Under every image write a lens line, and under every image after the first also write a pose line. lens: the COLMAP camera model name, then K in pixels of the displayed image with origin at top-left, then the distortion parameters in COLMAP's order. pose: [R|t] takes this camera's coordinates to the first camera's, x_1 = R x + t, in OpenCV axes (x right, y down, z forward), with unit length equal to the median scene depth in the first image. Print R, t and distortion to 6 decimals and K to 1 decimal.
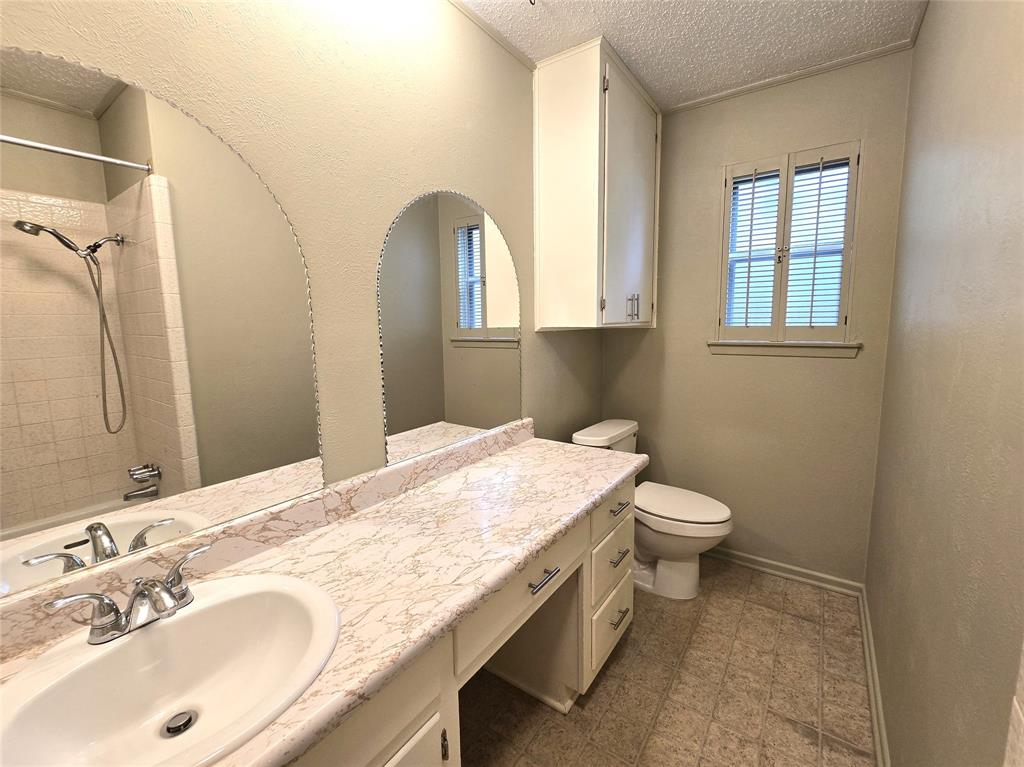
lens RADIAL K [[422.2, 0, 513.6], [0, 422.2, 379.0], [0, 0, 1]] dist [-0.002019, -0.000427]
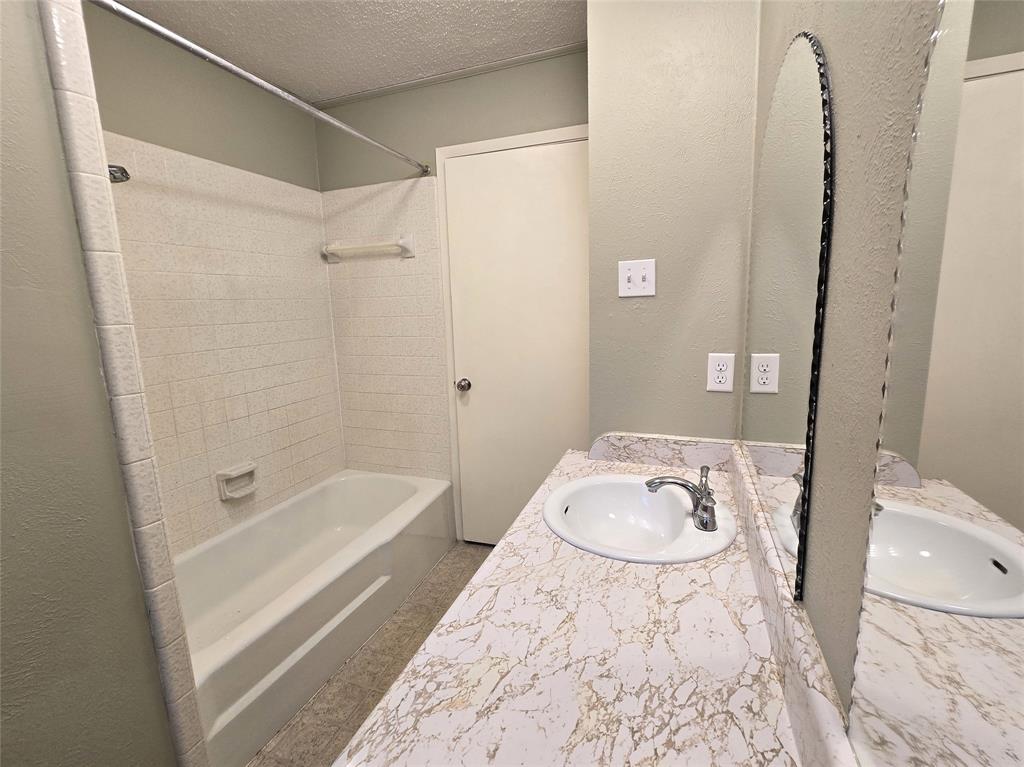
lens RADIAL K [[422.2, 0, 513.4], [0, 422.2, 379.6], [0, 0, 1]] dist [-0.002019, -0.000427]
pose [[-0.962194, 0.092979, -0.256002, 0.018319], [0.011155, 0.952590, 0.304052, -0.207069], [0.272135, 0.289701, -0.917614, 1.462724]]
